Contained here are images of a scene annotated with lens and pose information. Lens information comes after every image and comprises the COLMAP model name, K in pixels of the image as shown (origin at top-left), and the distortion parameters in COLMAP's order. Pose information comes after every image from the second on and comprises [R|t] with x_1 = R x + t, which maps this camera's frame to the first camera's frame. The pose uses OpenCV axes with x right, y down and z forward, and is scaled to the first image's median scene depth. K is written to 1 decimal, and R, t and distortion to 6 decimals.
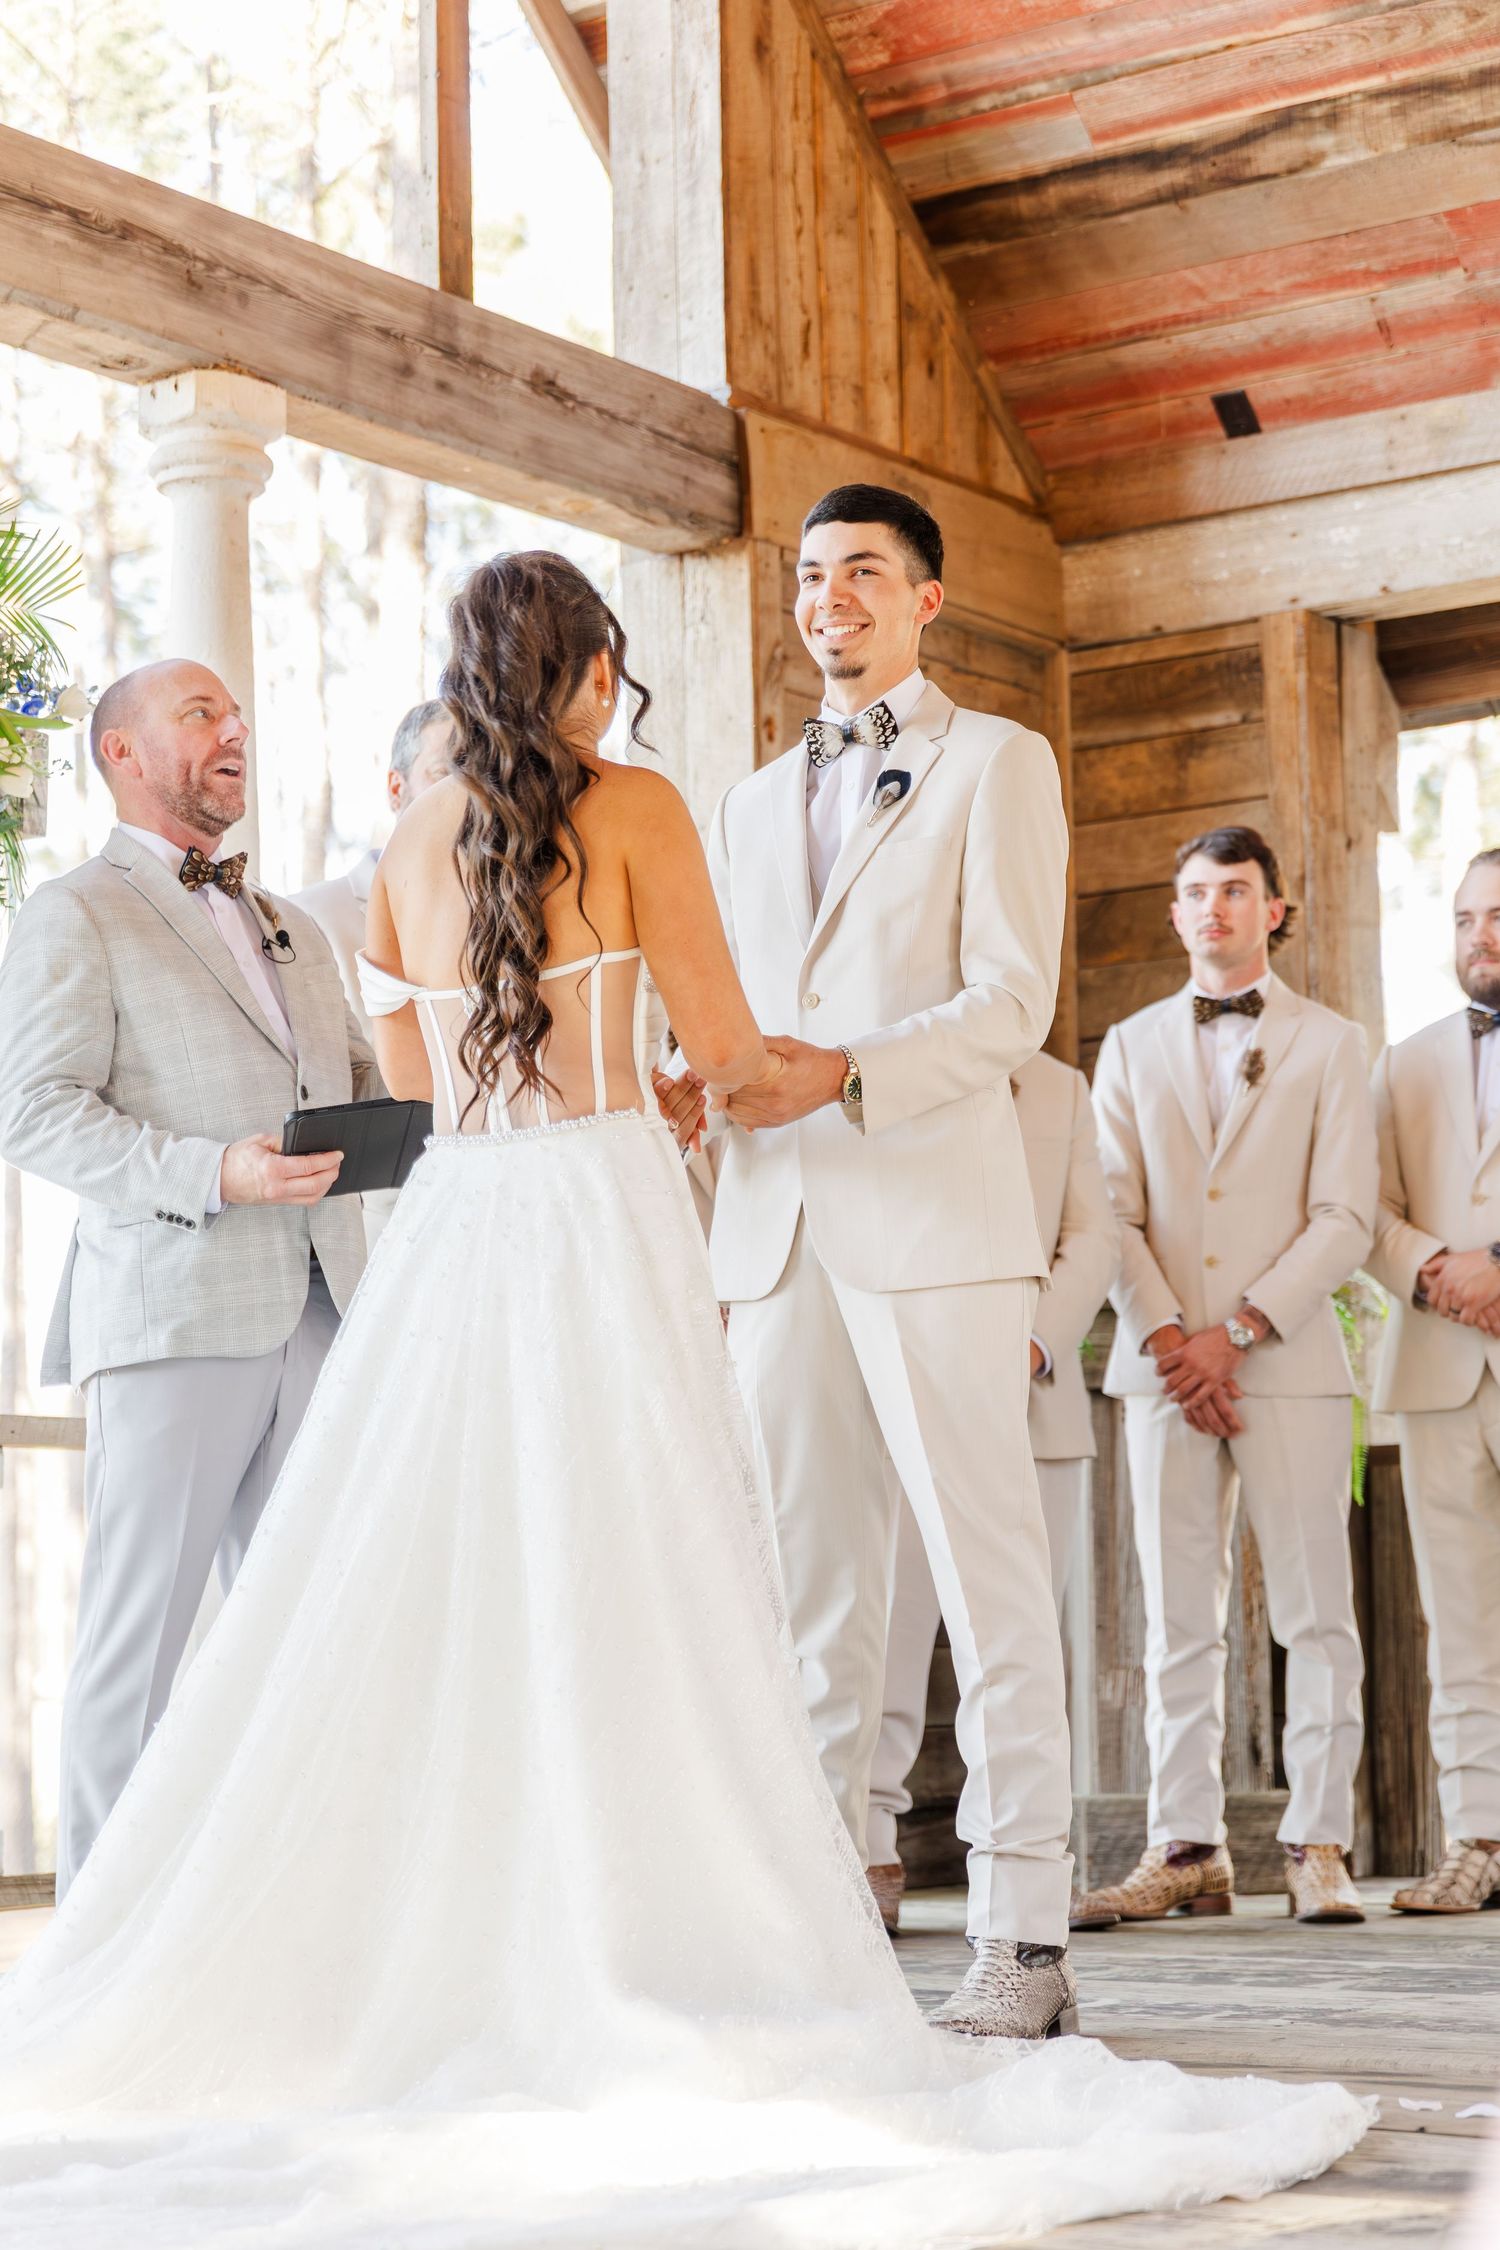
lens RADIAL K [[4244.5, 0, 760.0], [0, 4244.5, 1111.9], [0, 0, 1]] dist [0.032571, 0.000000]
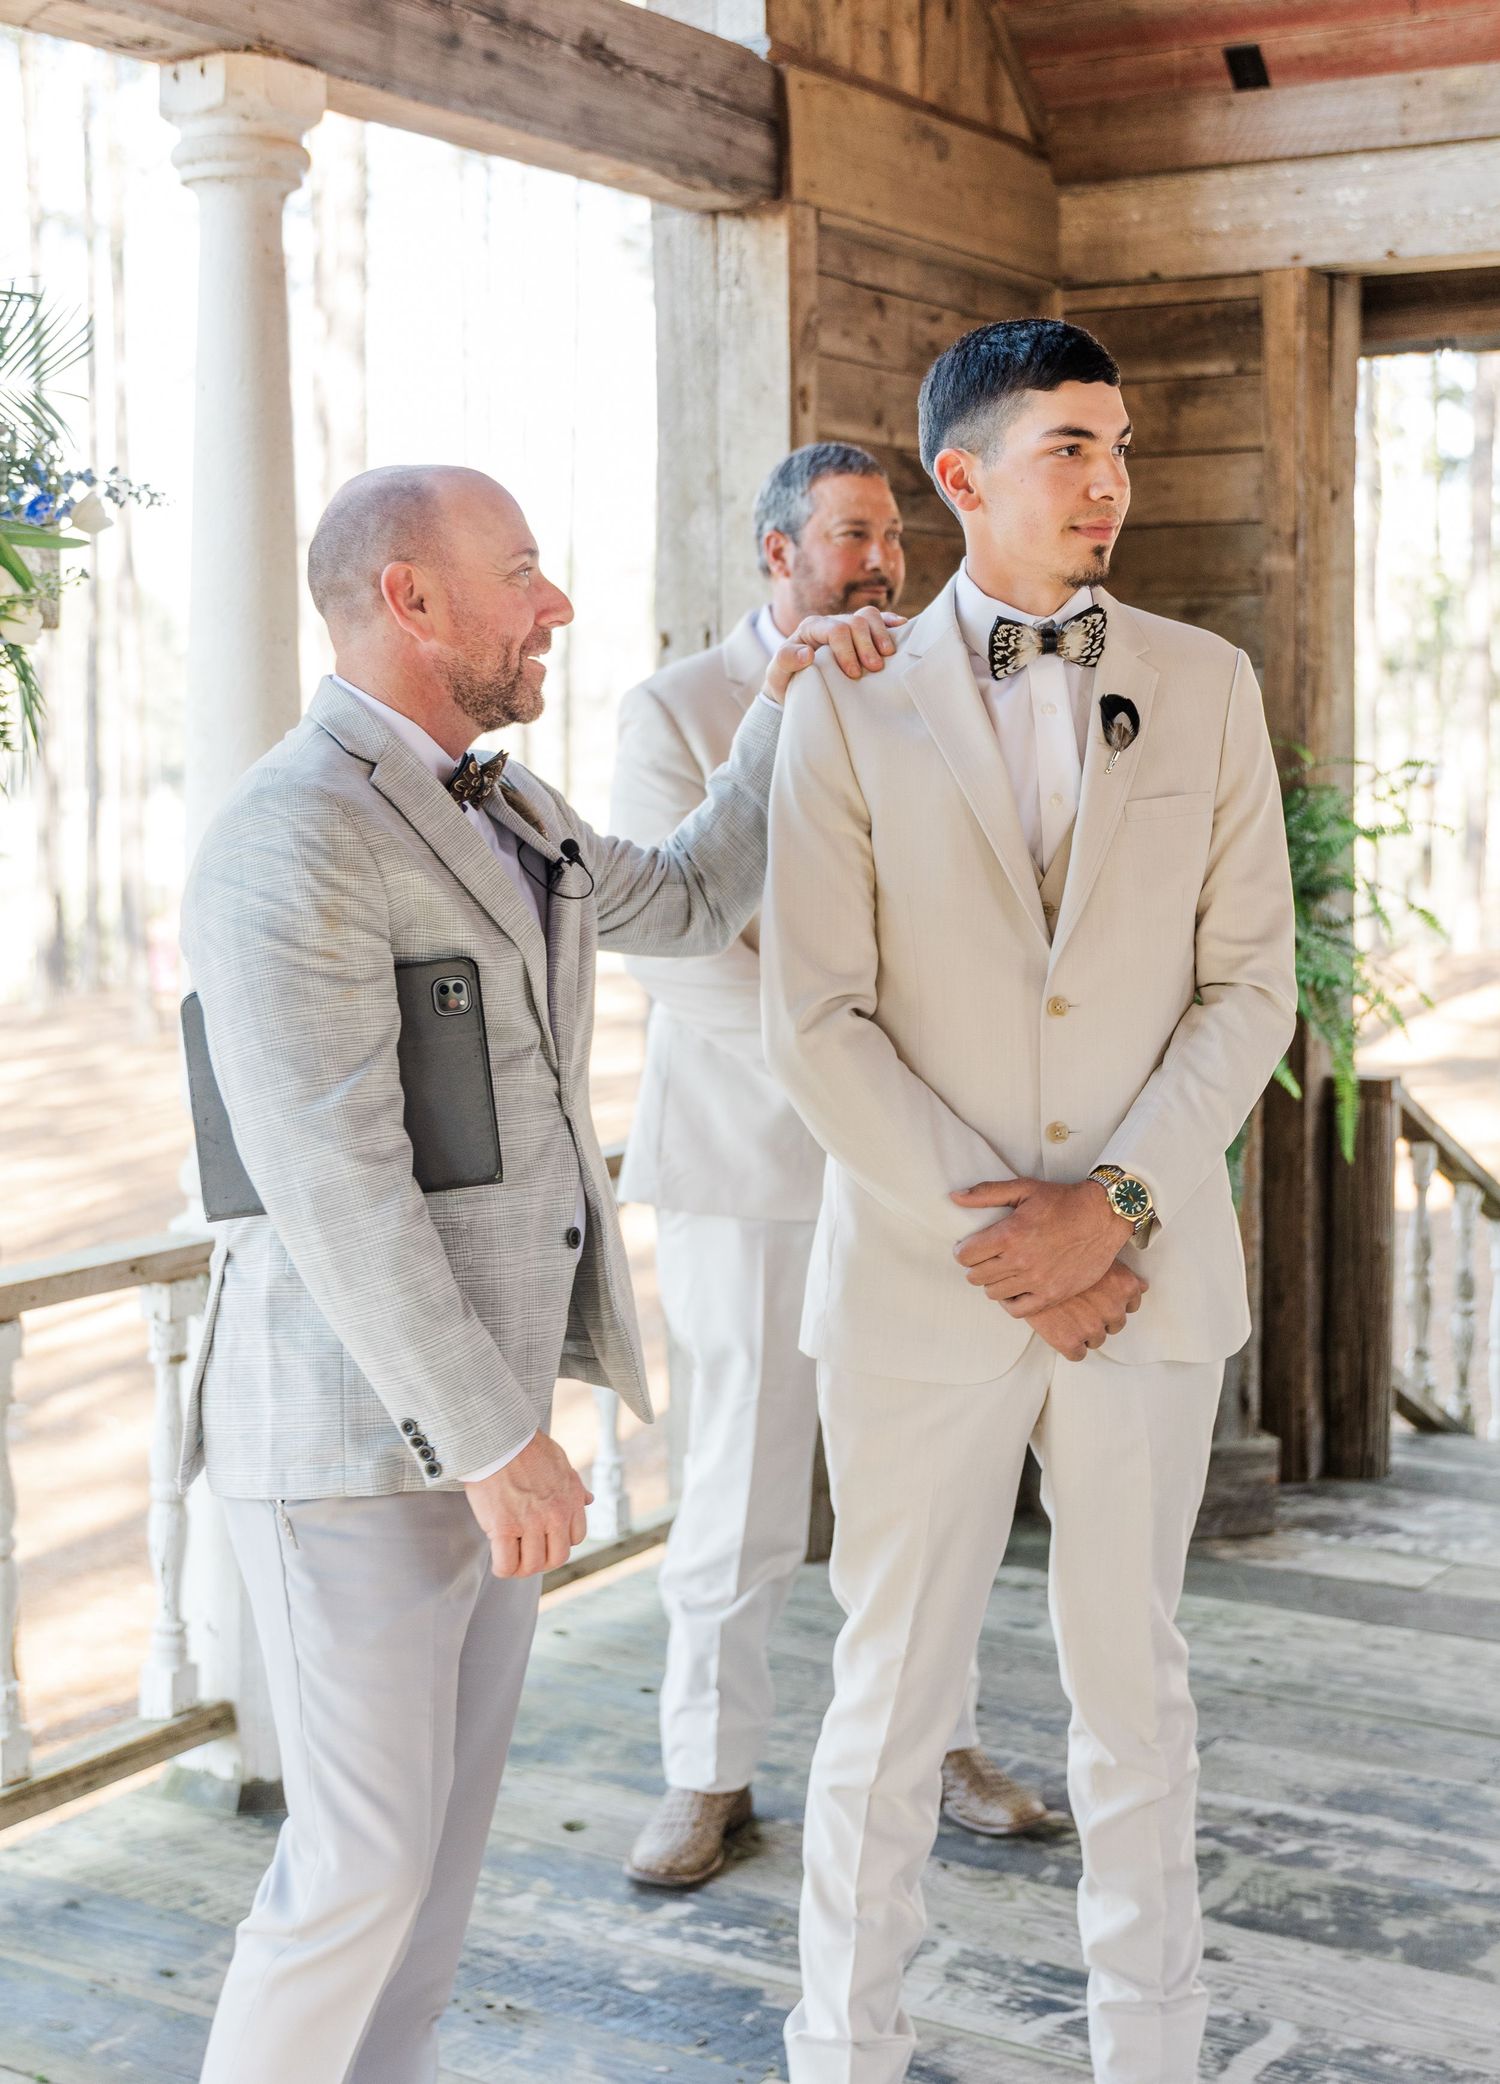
lens RADIAL K [[2903.4, 0, 790.1], [0, 2903.4, 868.5], [0, 0, 1]] dist [-0.025480, 0.000000]
pose [[0.996947, 0.011581, 0.077211, -0.051137], [-0.024194, 0.986084, 0.164479, -0.092582], [-0.074232, -0.165845, 0.983354, 0.316715]]
